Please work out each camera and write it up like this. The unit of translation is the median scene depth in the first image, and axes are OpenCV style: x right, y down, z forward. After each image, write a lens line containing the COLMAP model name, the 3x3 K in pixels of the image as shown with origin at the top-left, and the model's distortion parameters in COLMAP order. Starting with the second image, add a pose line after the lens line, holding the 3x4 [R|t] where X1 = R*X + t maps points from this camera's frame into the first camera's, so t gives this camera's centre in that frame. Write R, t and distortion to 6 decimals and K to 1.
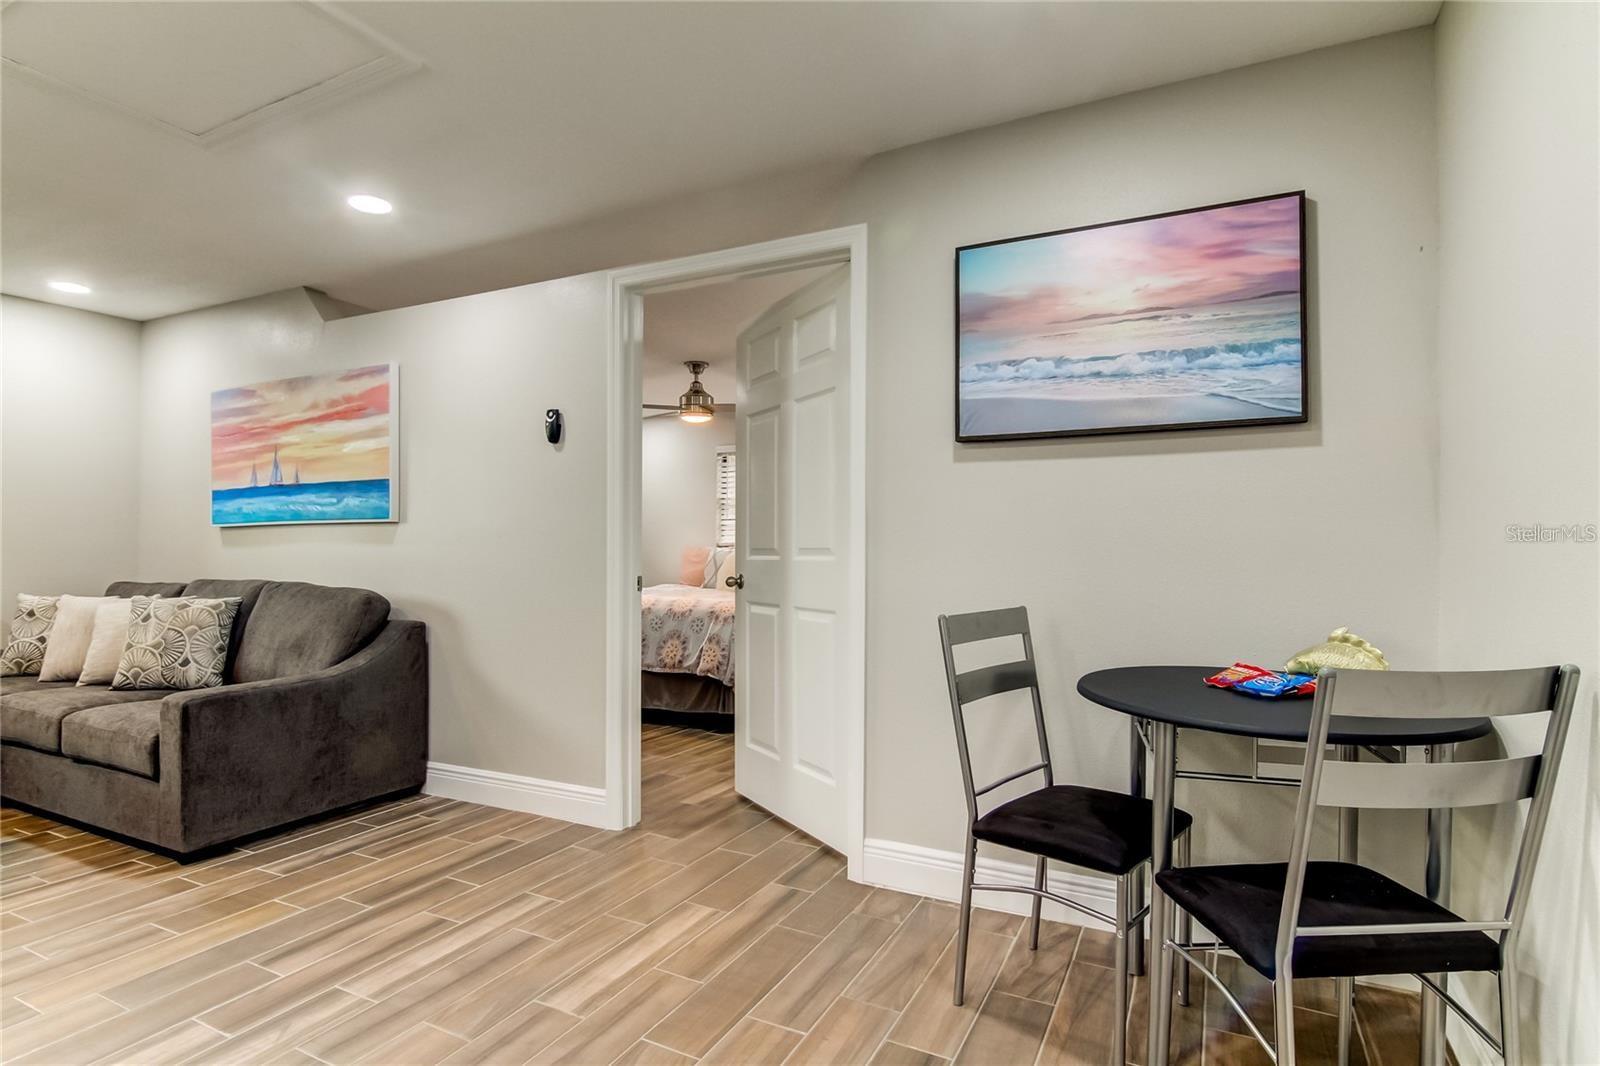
lens RADIAL K [[834.6, 0, 808.7], [0, 834.6, 536.7], [0, 0, 1]] dist [0.006176, -0.015848]
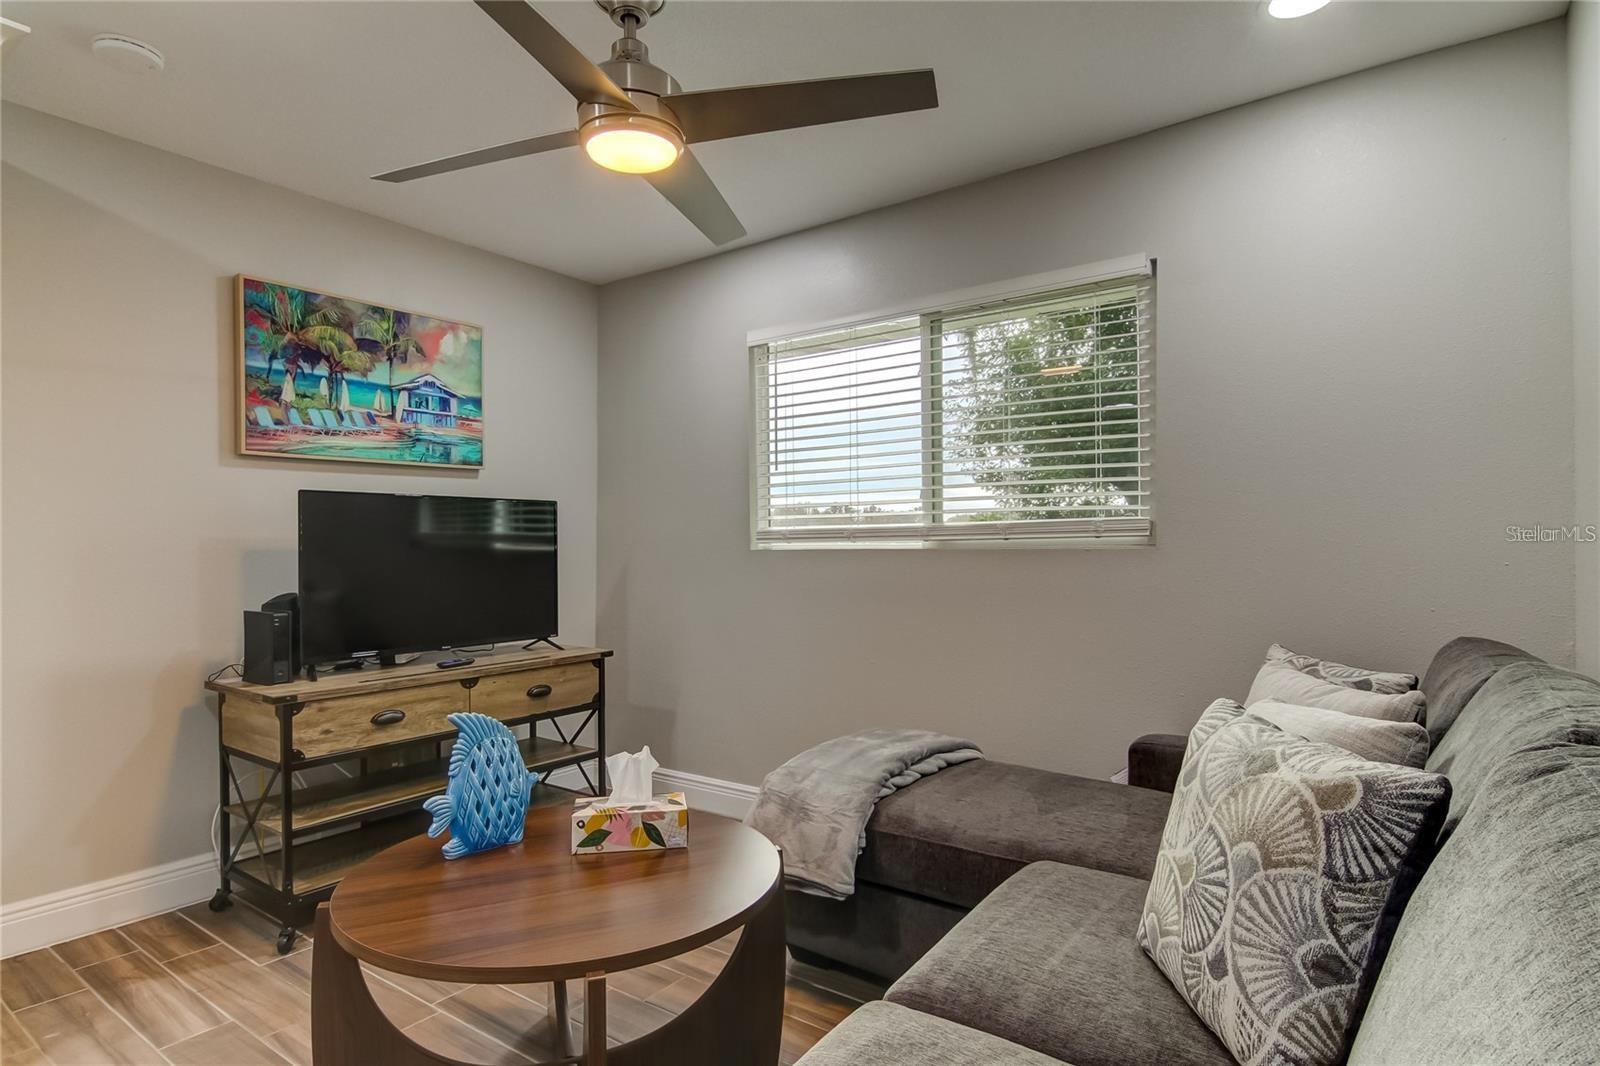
lens RADIAL K [[836.8, 0, 772.5], [0, 836.8, 542.8], [0, 0, 1]] dist [-0.021848, -0.000931]
pose [[-0.159988, -0.006424, -0.987098, -0.479888], [0.020953, 0.999731, -0.009902, 0.005520], [0.986896, -0.022267, -0.159811, 0.975417]]
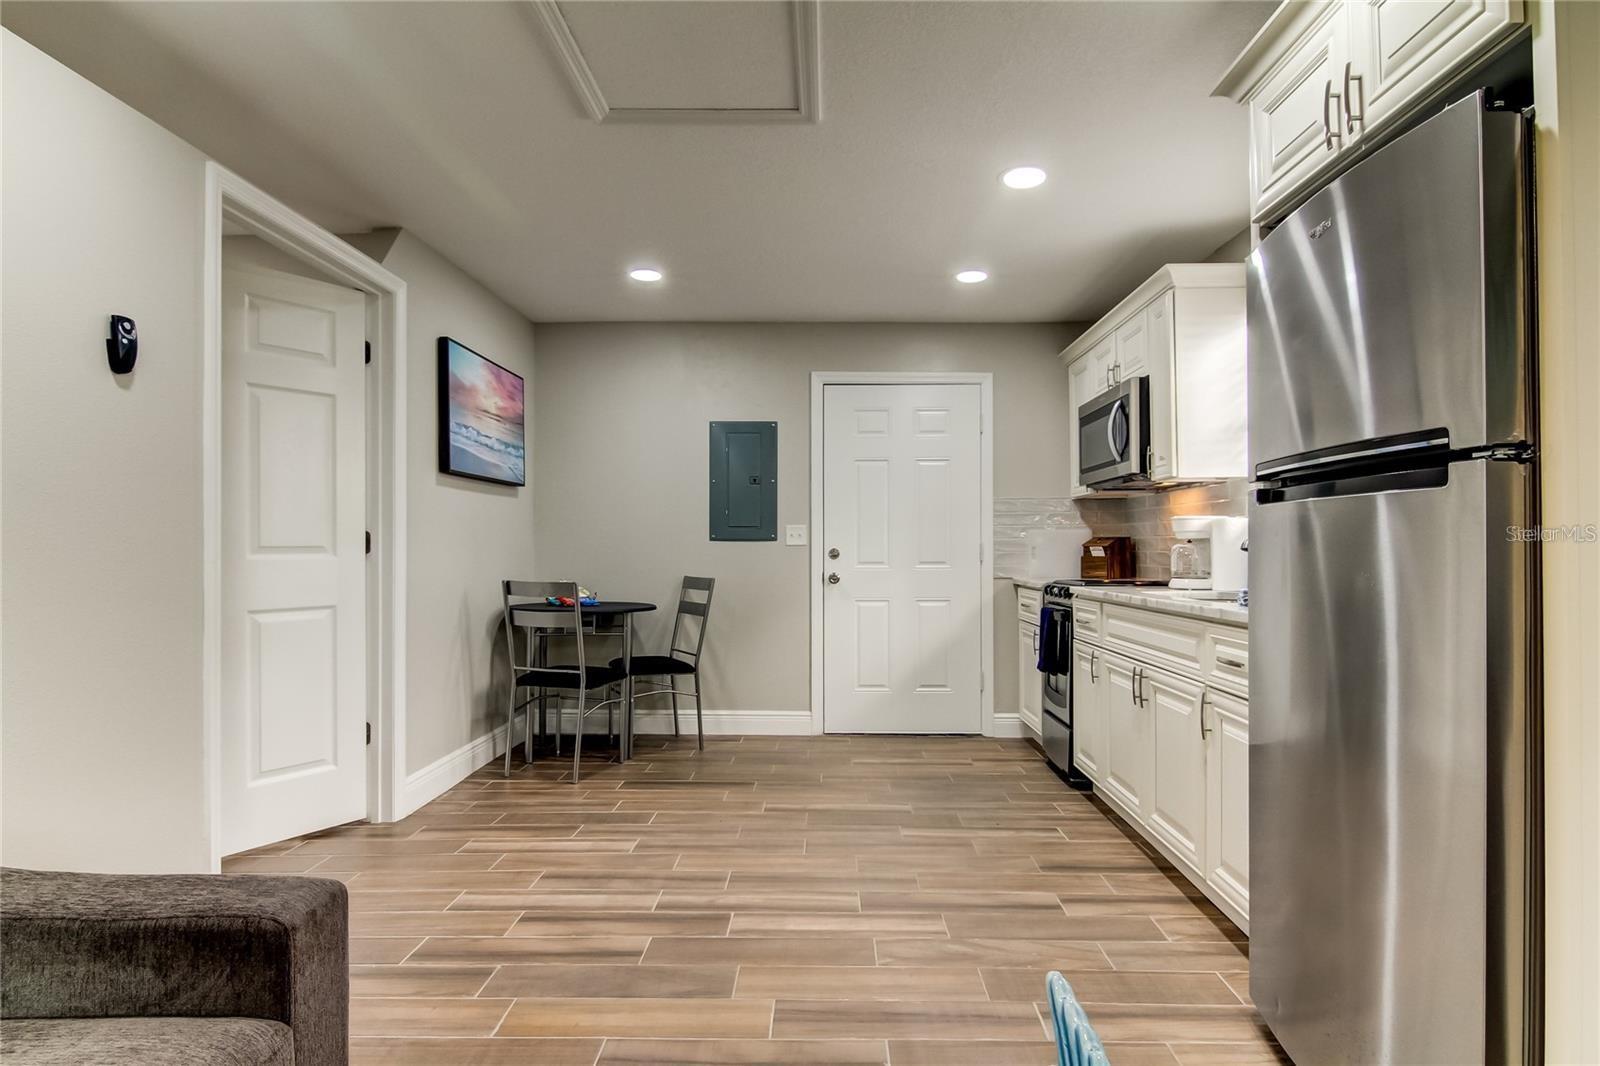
lens RADIAL K [[828.8, 0, 833.7], [0, 828.8, 543.4], [0, 0, 1]] dist [0.008802, -0.014187]
pose [[-0.456026, 0.000350, 0.889967, -1.087963], [-0.013700, 0.999879, -0.007413, 0.008298], [-0.889861, -0.015573, -0.455965, 0.820300]]
